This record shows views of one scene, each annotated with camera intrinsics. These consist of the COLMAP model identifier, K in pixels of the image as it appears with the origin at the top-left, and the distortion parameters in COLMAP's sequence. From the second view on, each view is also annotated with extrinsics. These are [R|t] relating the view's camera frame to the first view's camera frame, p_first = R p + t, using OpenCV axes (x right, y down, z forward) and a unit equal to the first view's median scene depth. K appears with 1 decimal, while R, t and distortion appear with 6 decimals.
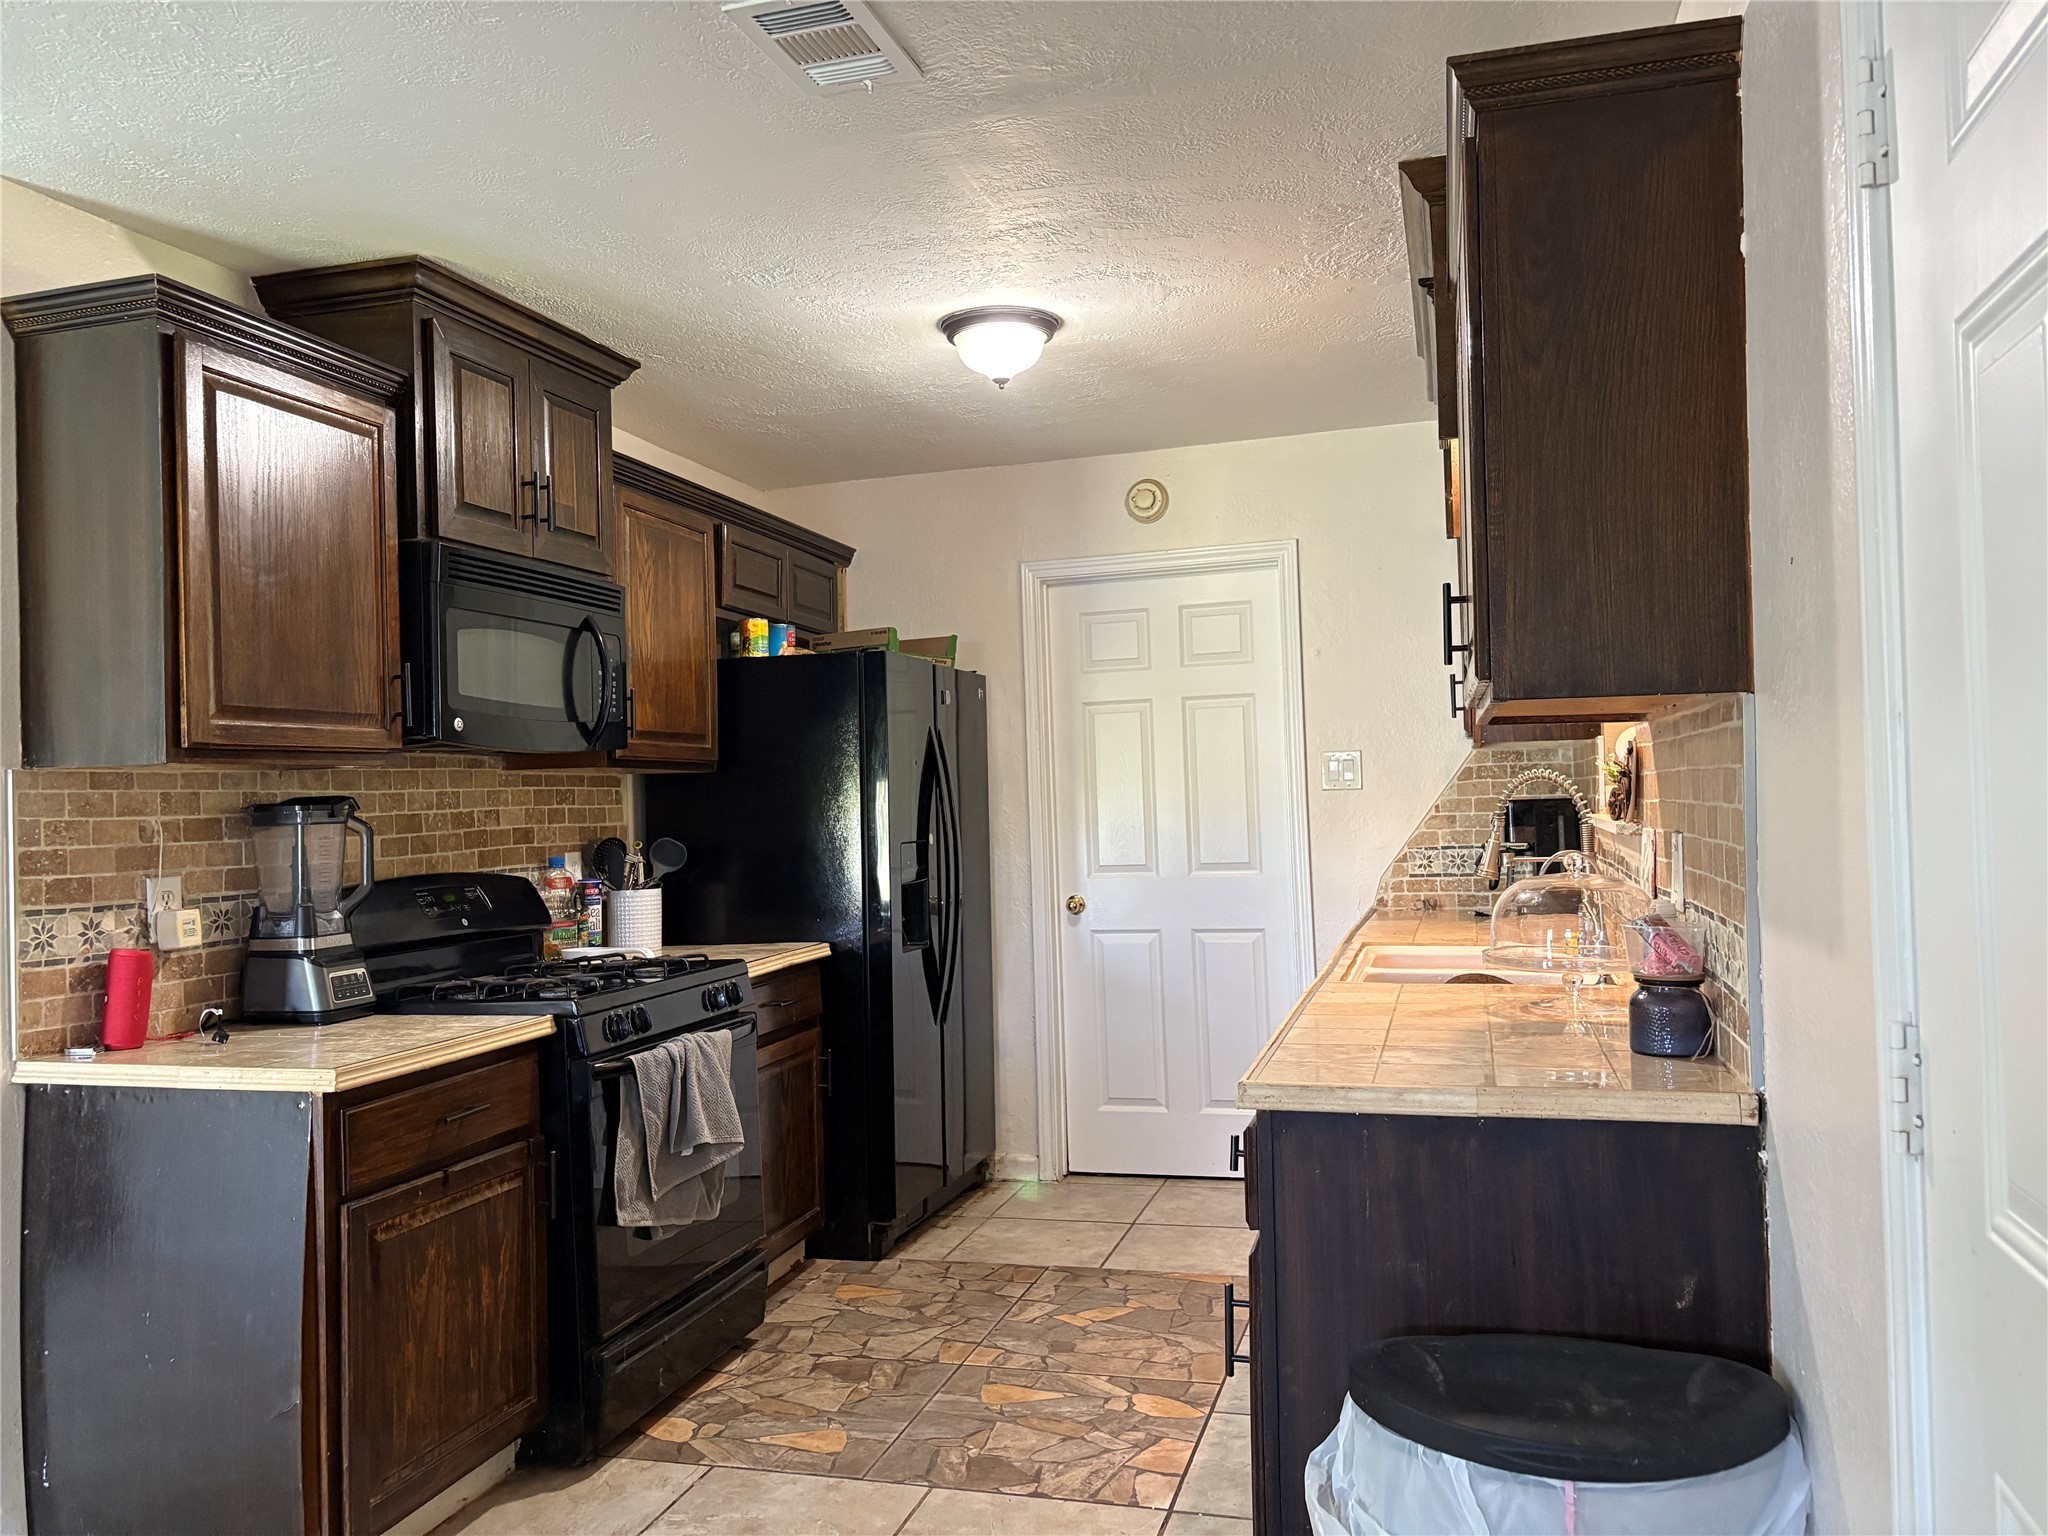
lens RADIAL K [[1582.8, 0, 1029.4], [0, 1582.8, 774.2], [0, 0, 1]] dist [0.047216, -0.051493]
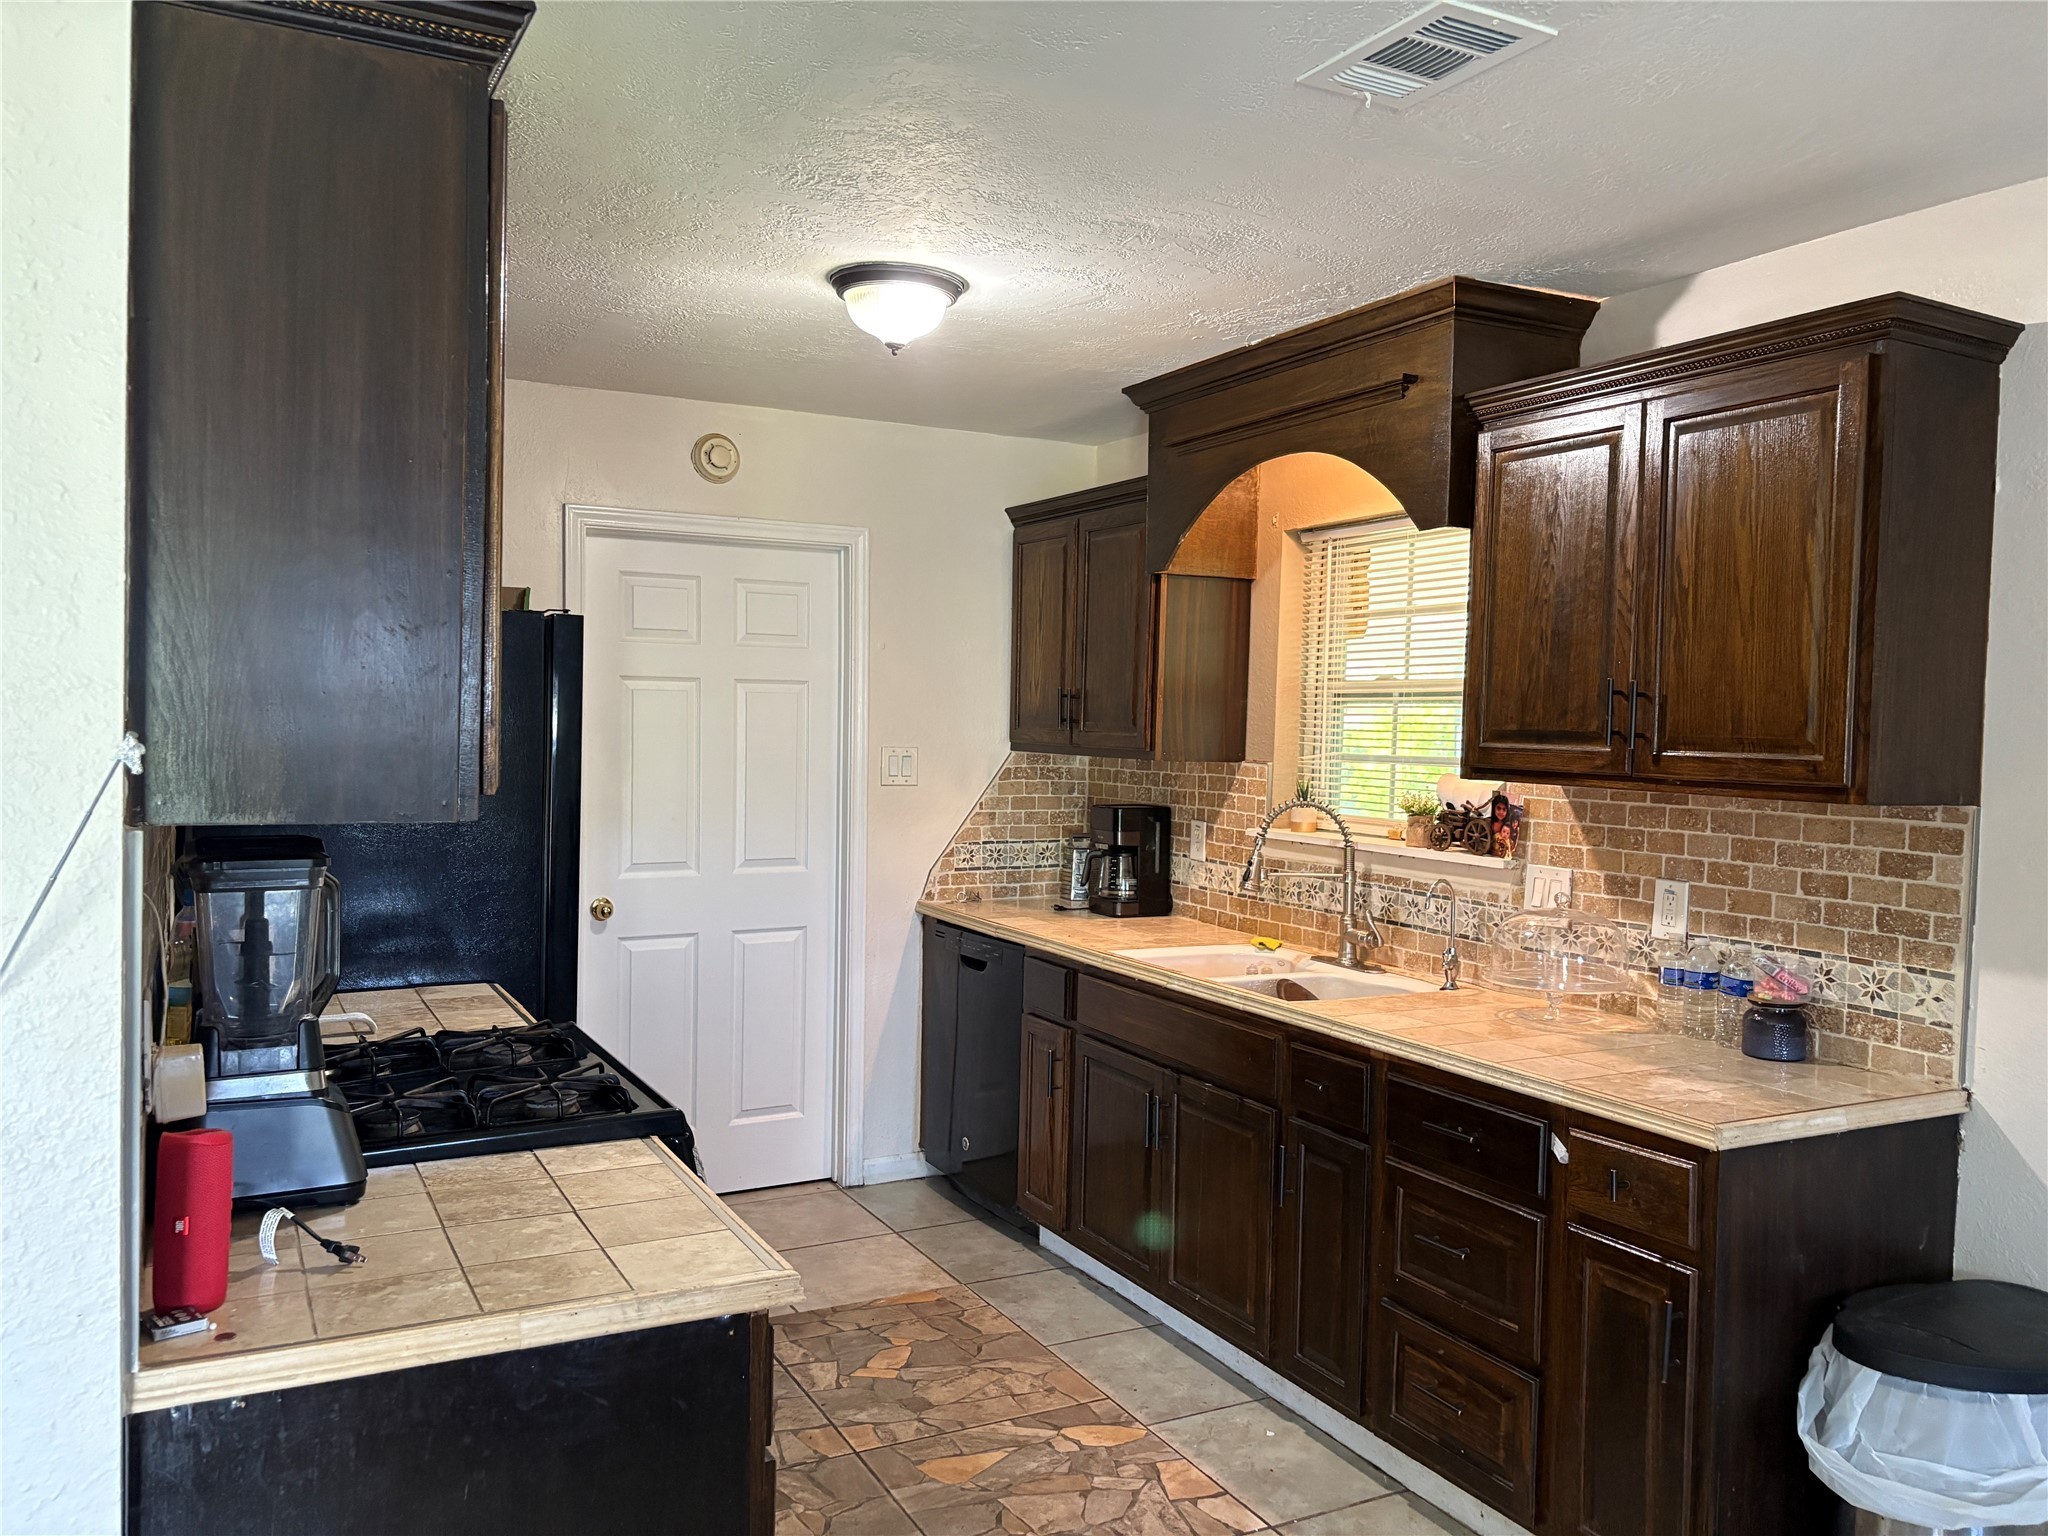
lens RADIAL K [[1582.8, 0, 1032.0], [0, 1582.8, 761.2], [0, 0, 1]] dist [0.047216, -0.051493]
pose [[0.716574, 0.019131, 0.697248, -0.576075], [-0.048789, 0.998550, 0.022743, -0.042496], [-0.695802, -0.050315, 0.716469, 0.289351]]
